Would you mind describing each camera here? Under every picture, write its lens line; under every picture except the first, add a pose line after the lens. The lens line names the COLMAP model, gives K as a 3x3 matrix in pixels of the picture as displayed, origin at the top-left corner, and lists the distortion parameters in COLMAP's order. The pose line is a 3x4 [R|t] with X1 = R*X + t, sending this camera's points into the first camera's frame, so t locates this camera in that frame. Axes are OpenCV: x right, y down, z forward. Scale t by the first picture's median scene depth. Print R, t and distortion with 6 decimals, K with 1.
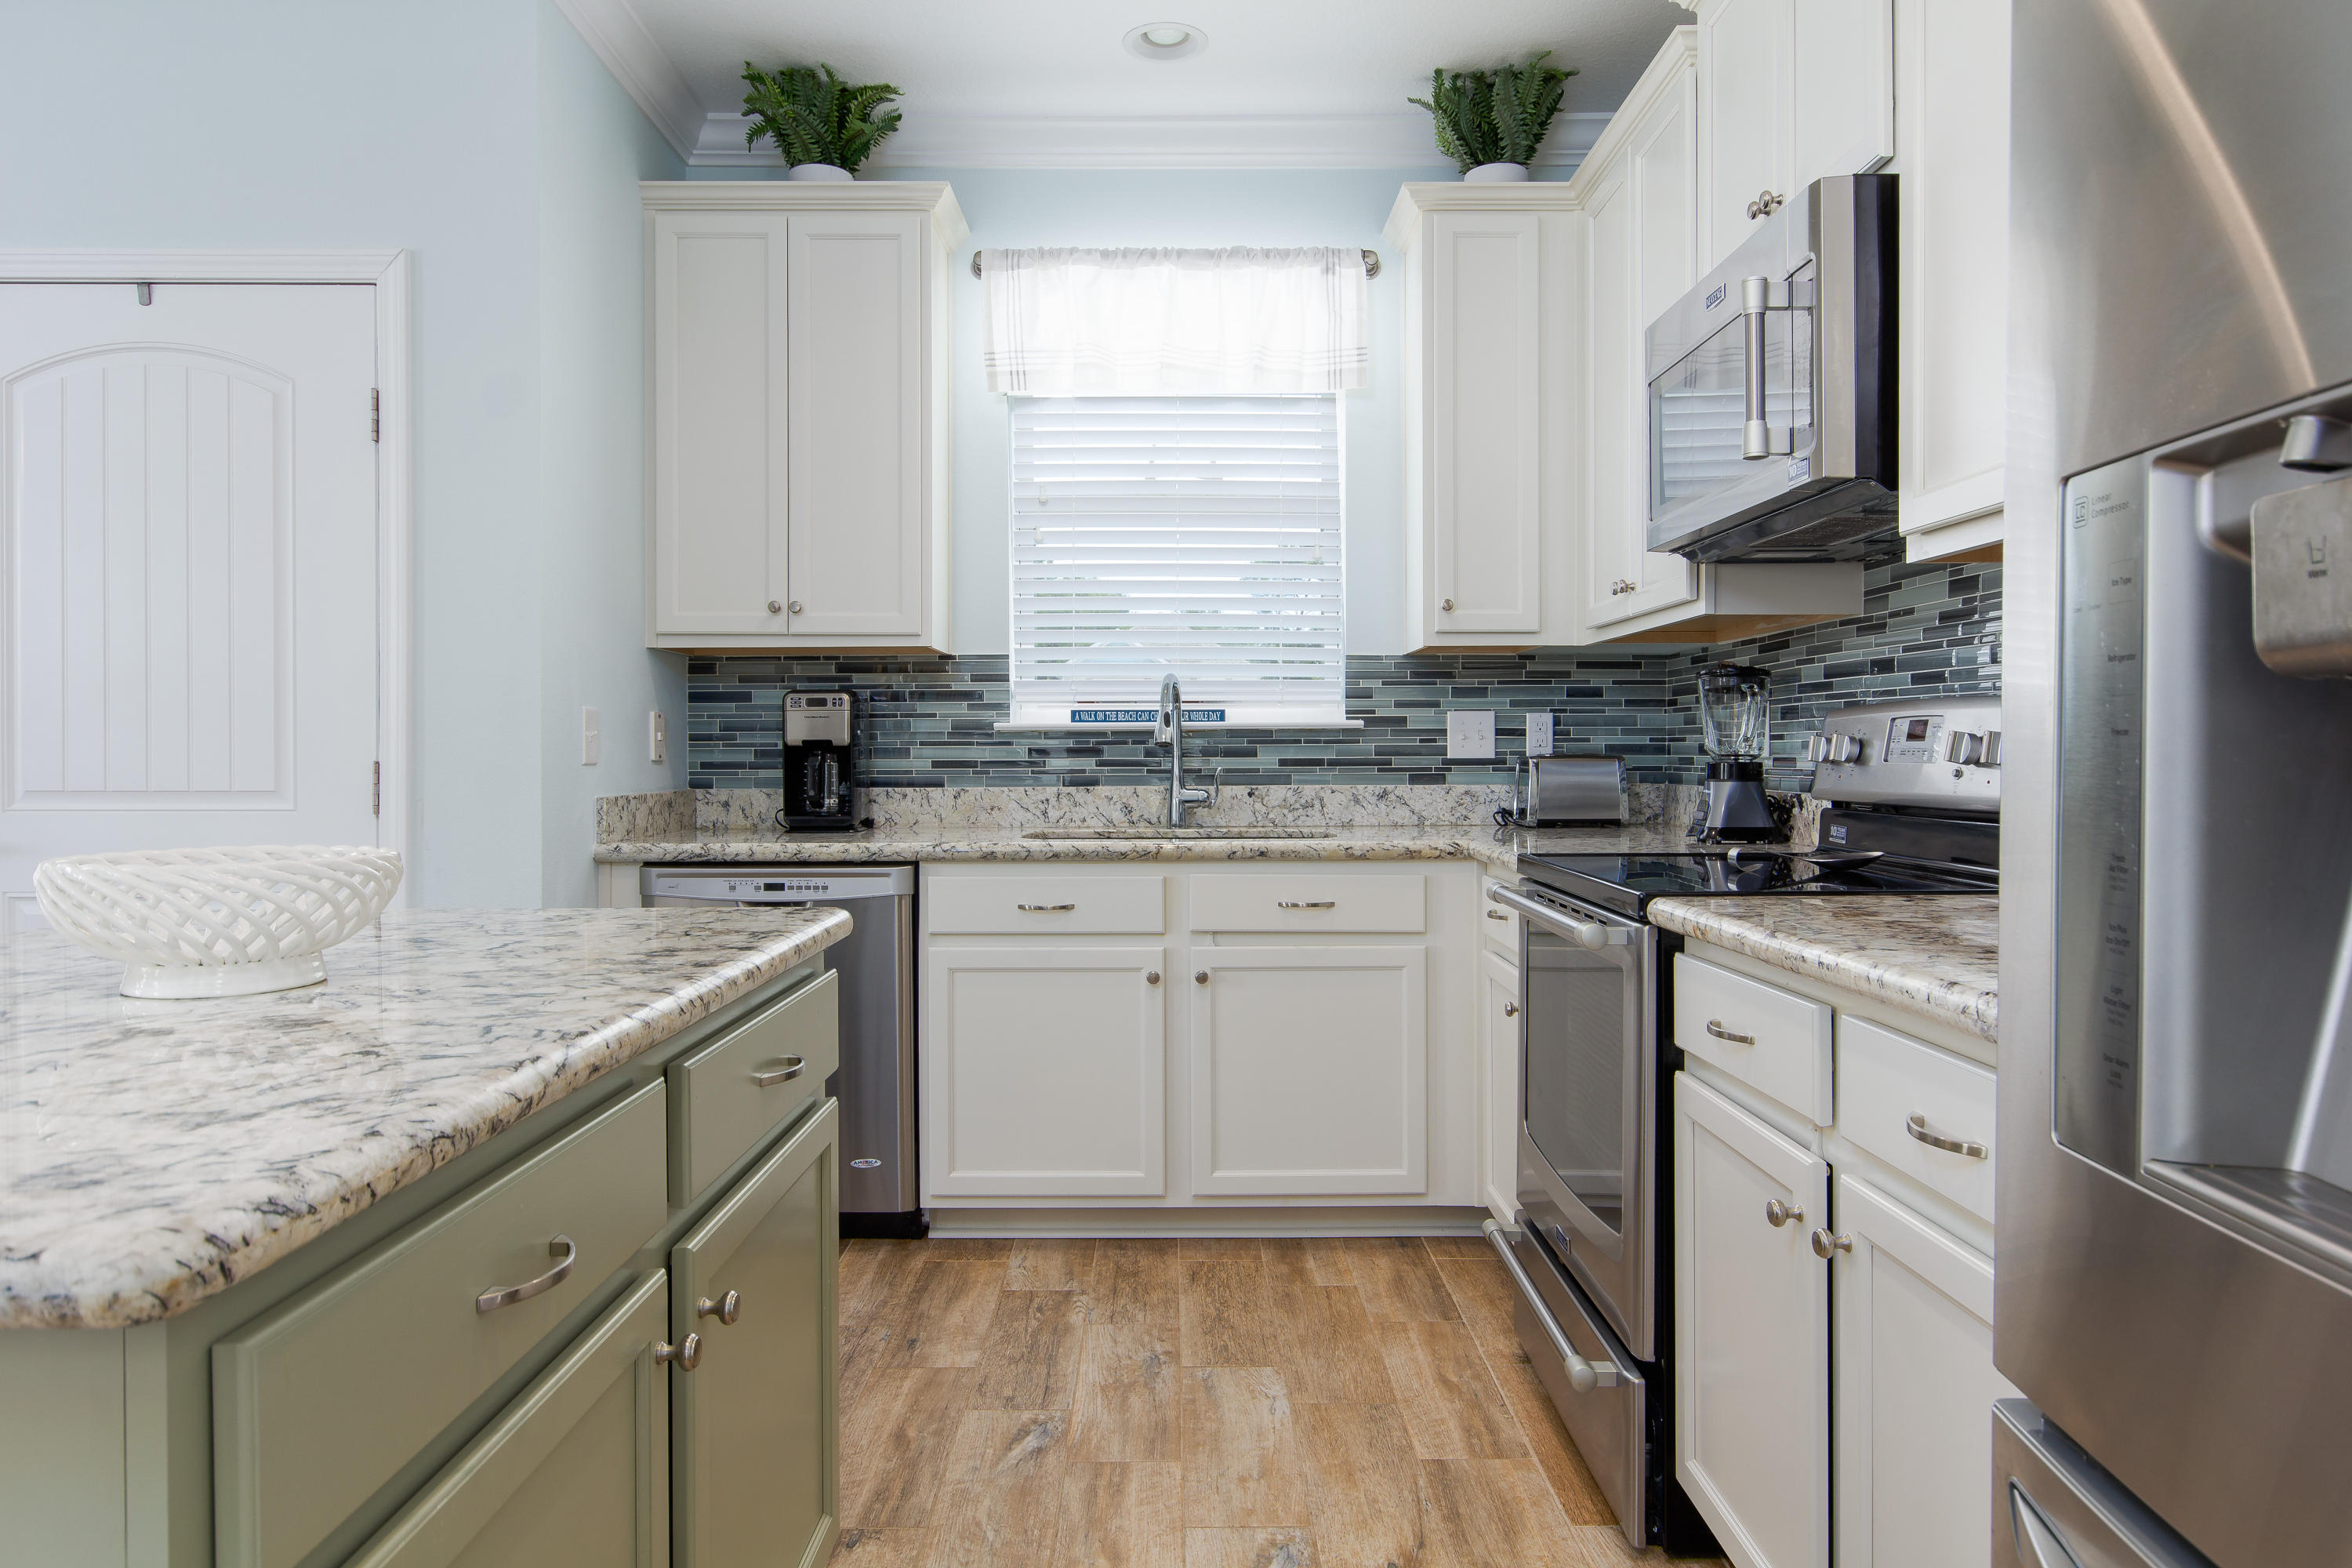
lens RADIAL K [[1500.6, 0, 1187.9], [0, 1500.6, 757.8], [0, 0, 1]] dist [0.003560, -0.000114]
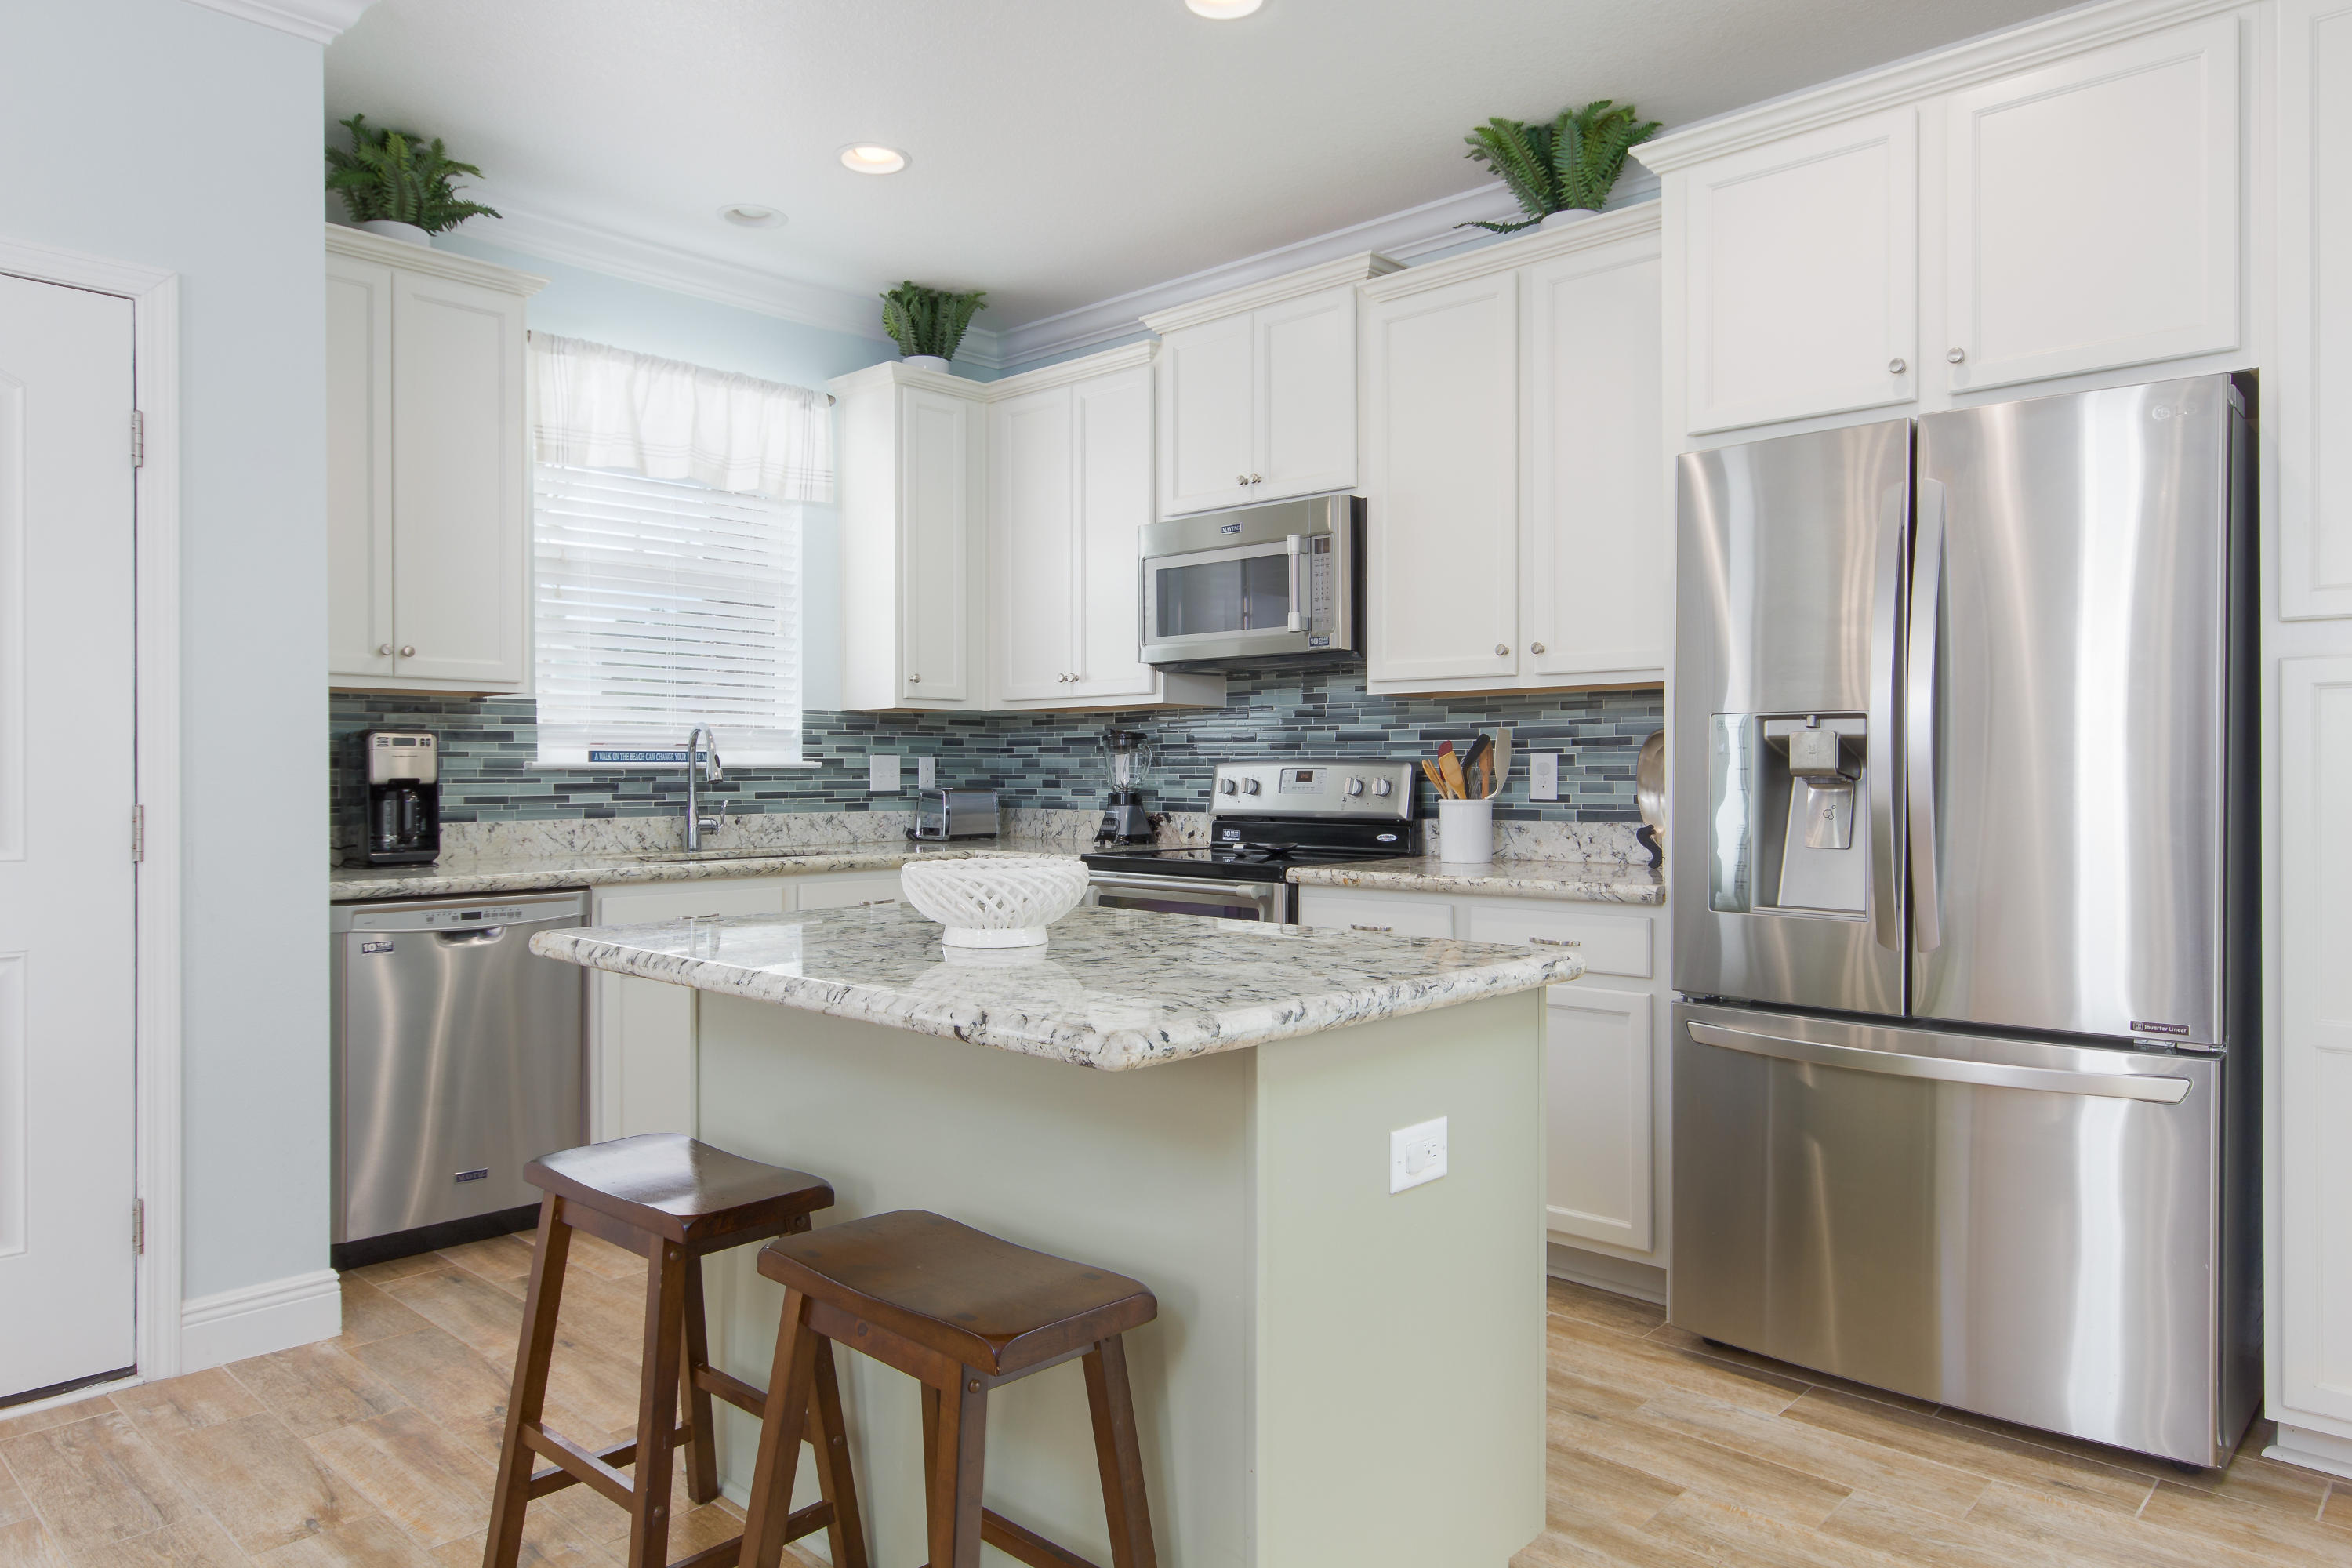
lens RADIAL K [[1500.6, 0, 1187.2], [0, 1500.6, 785.6], [0, 0, 1]] dist [0.003560, -0.000114]
pose [[0.685029, -0.004600, 0.728502, -0.690878], [0.002870, 0.999989, 0.003616, -0.009771], [-0.728511, -0.000386, 0.685034, -0.113899]]
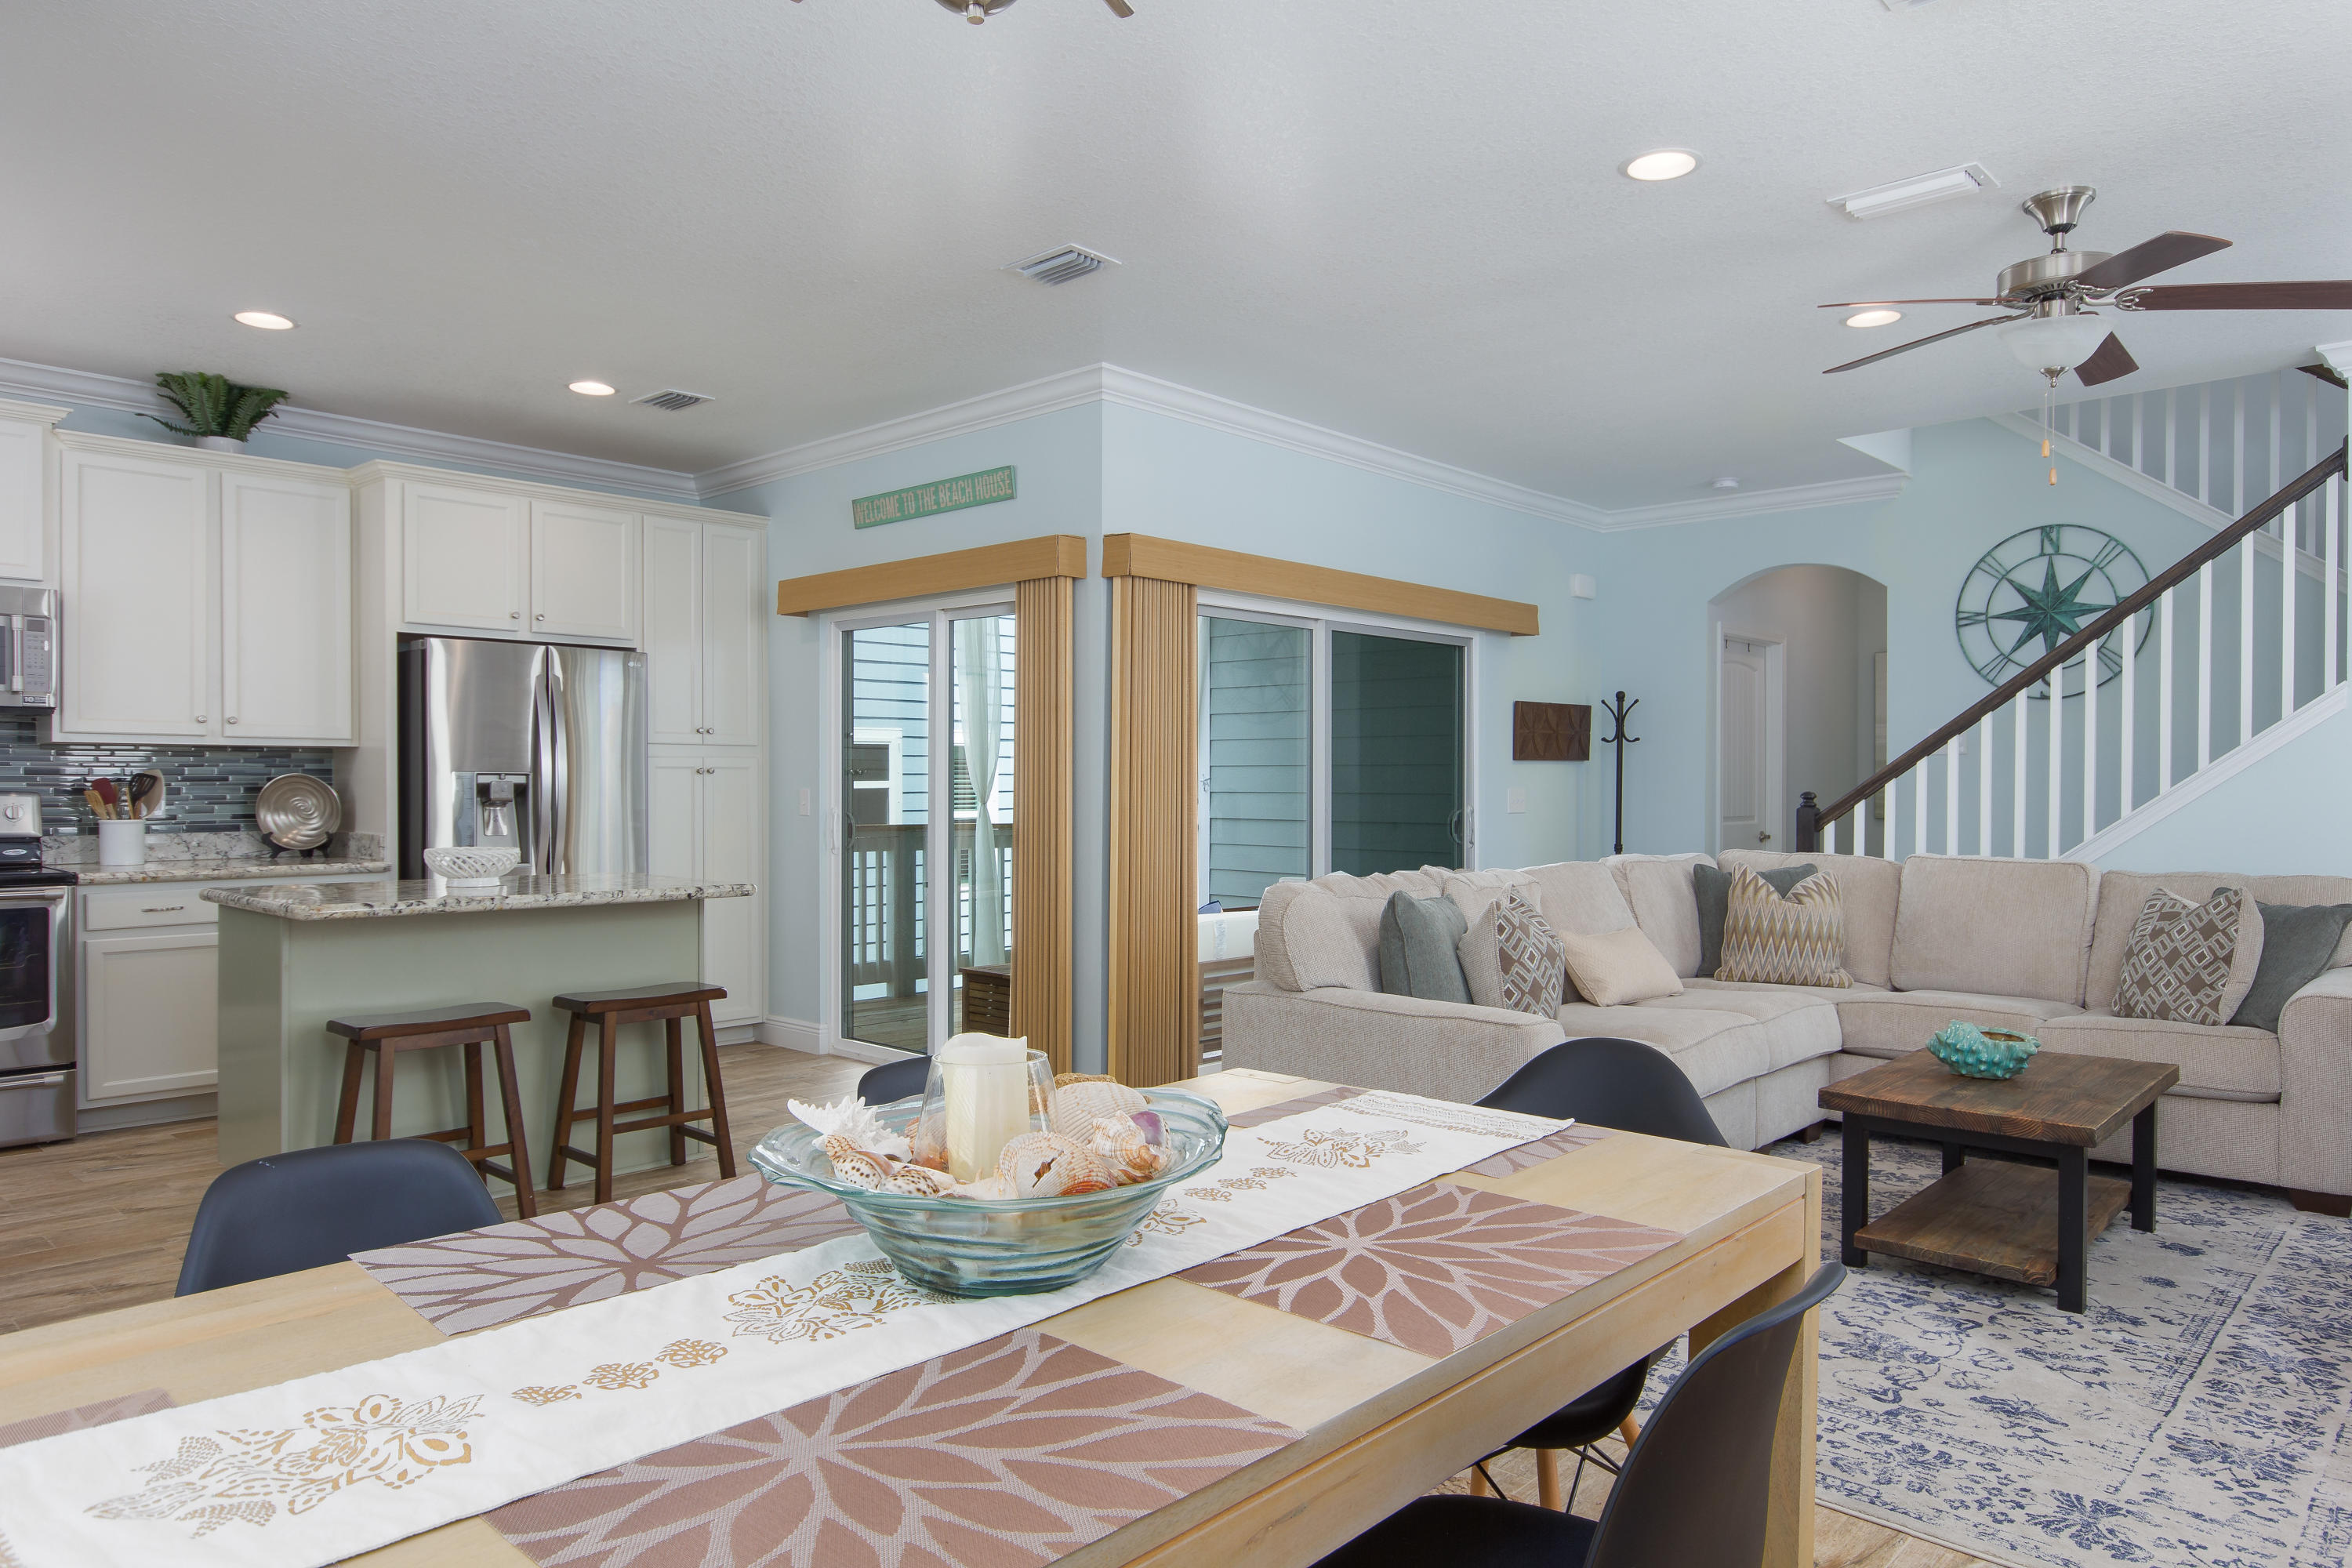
lens RADIAL K [[1500.6, 0, 1175.0], [0, 1500.6, 793.5], [0, 0, 1]] dist [0.003560, -0.000114]
pose [[-0.723722, -0.004549, 0.690077, -1.656968], [0.002670, 0.999952, 0.009392, -0.035379], [-0.690087, 0.008640, -0.723675, 0.940406]]
